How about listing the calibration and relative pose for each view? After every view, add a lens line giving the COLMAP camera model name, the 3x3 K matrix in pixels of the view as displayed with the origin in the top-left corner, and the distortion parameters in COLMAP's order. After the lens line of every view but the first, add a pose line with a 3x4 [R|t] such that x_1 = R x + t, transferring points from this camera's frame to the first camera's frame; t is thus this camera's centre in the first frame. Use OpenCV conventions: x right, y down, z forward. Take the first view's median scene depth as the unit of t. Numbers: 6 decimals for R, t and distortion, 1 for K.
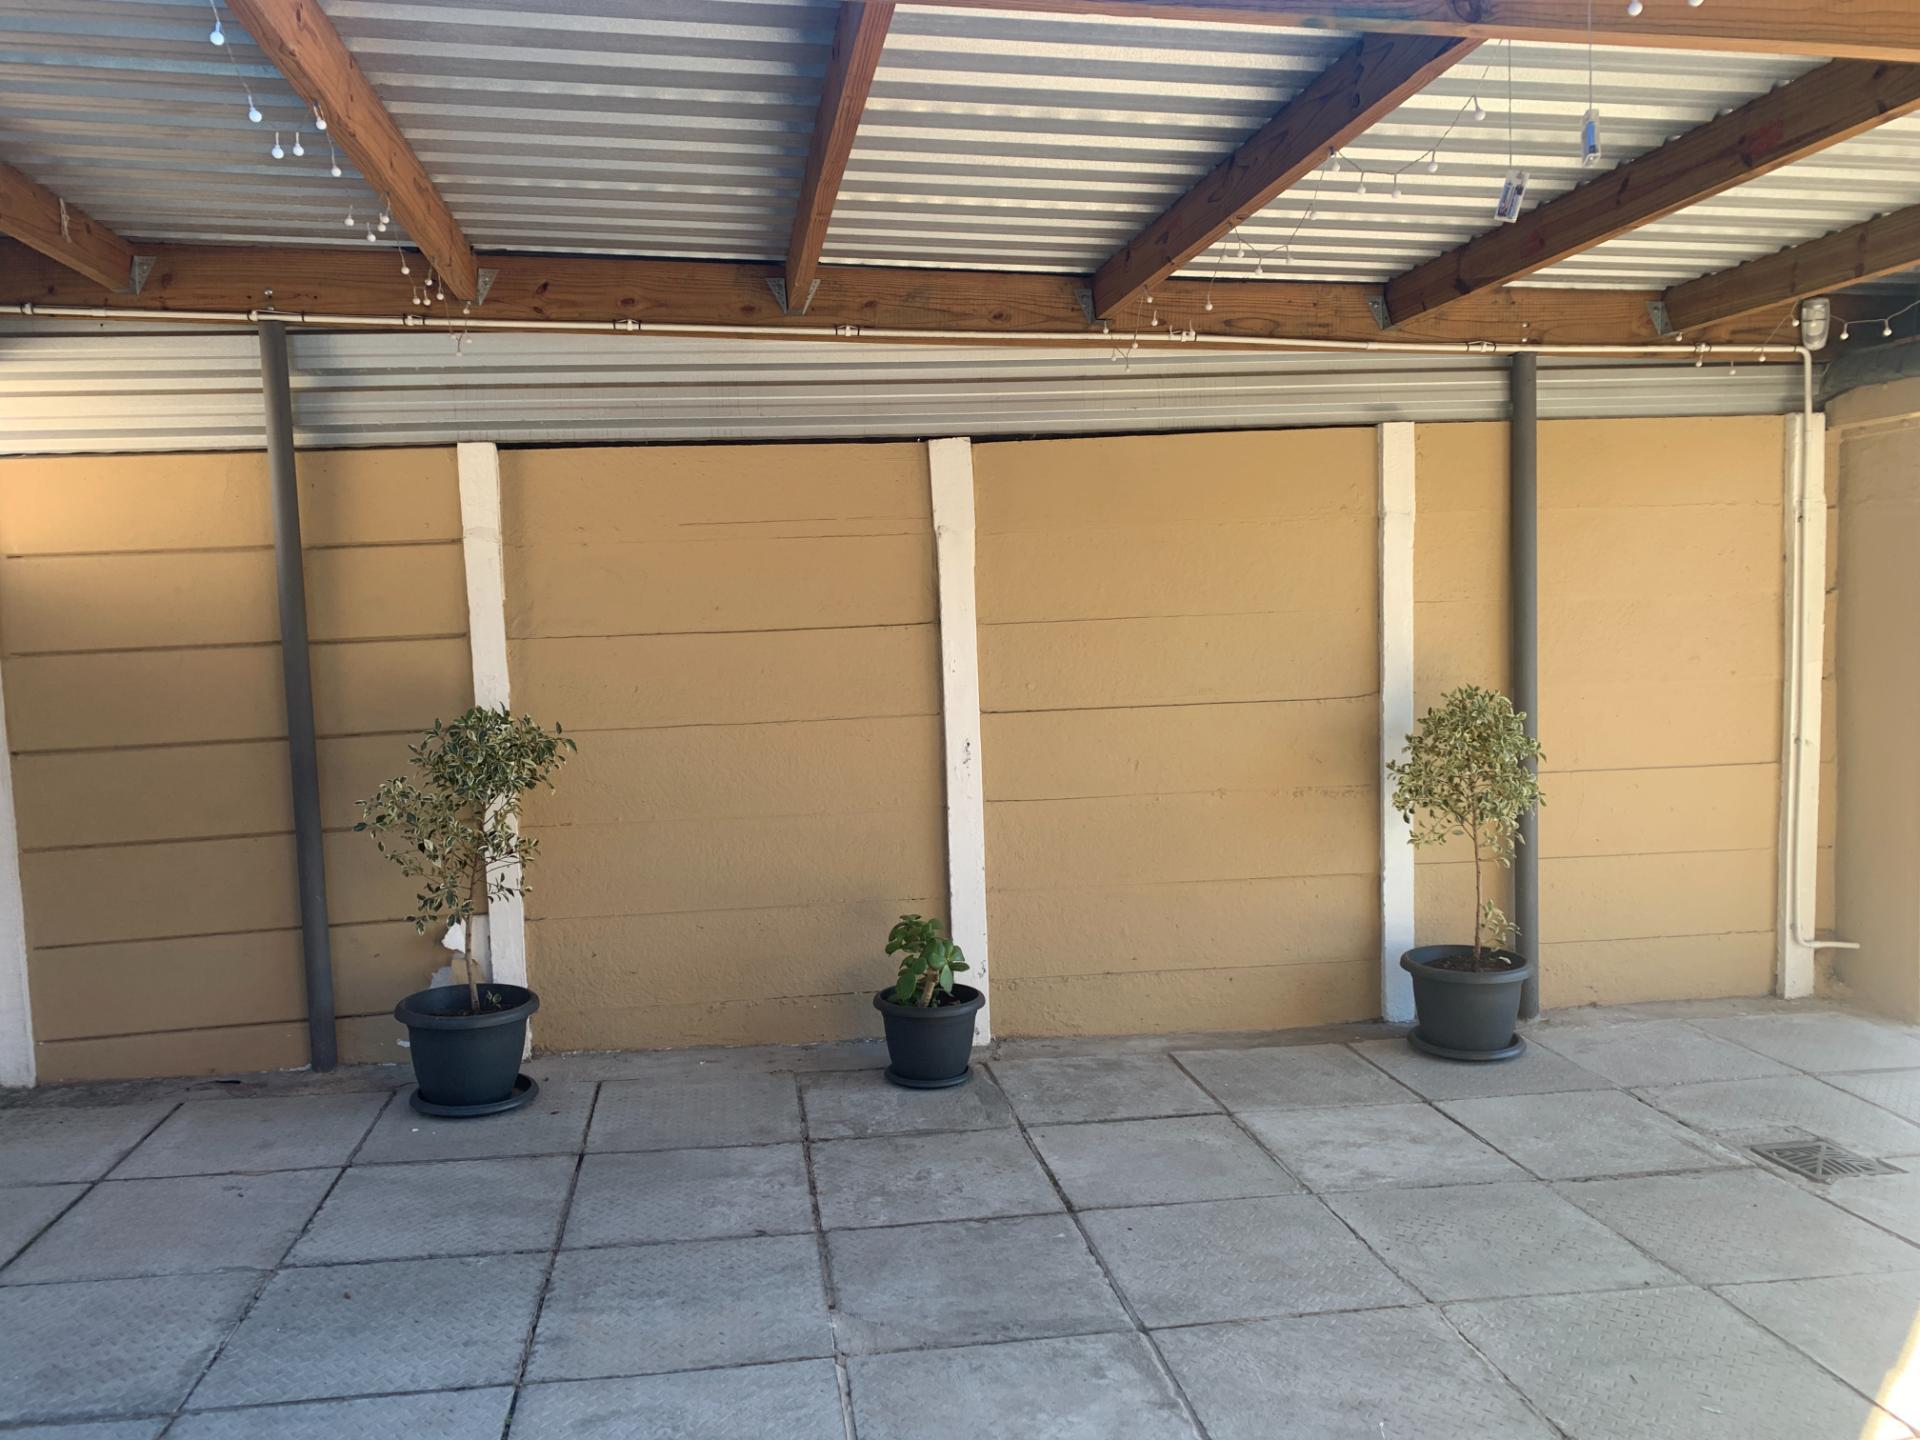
lens RADIAL K [[1466.6, 0, 942.9], [0, 1466.6, 727.5], [0, 0, 1]] dist [0.052388, -0.055322]
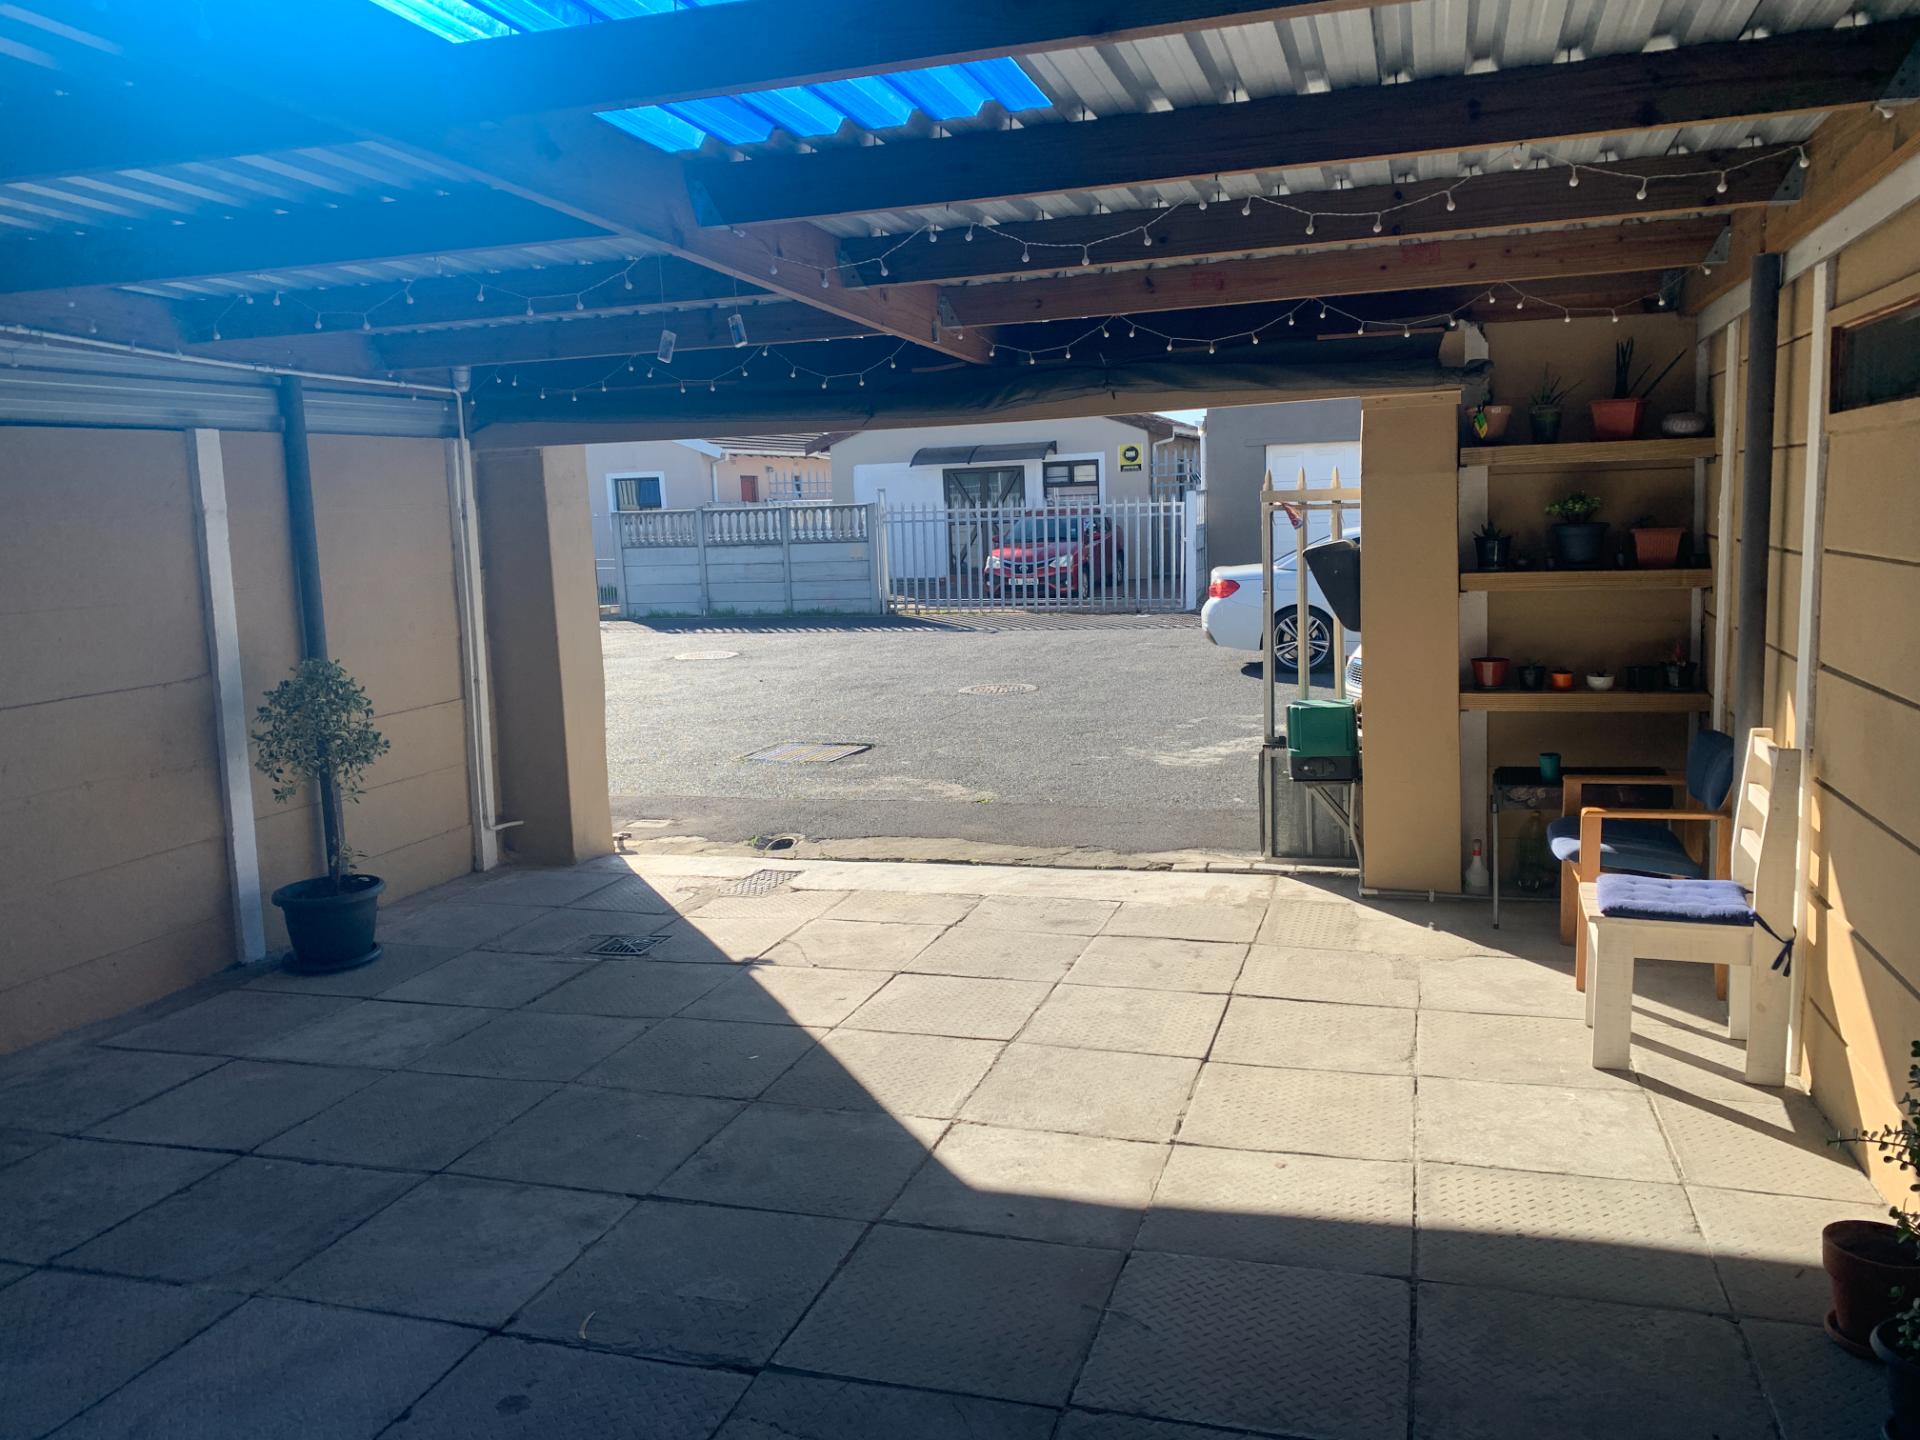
lens RADIAL K [[1466.6, 0, 953.1], [0, 1466.6, 722.6], [0, 0, 1]] dist [0.052388, -0.055322]
pose [[0.440719, -0.120727, 0.889490, -0.461073], [0.103076, 0.991166, 0.083456, -0.021671], [-0.891708, 0.054905, 0.449269, 0.009080]]
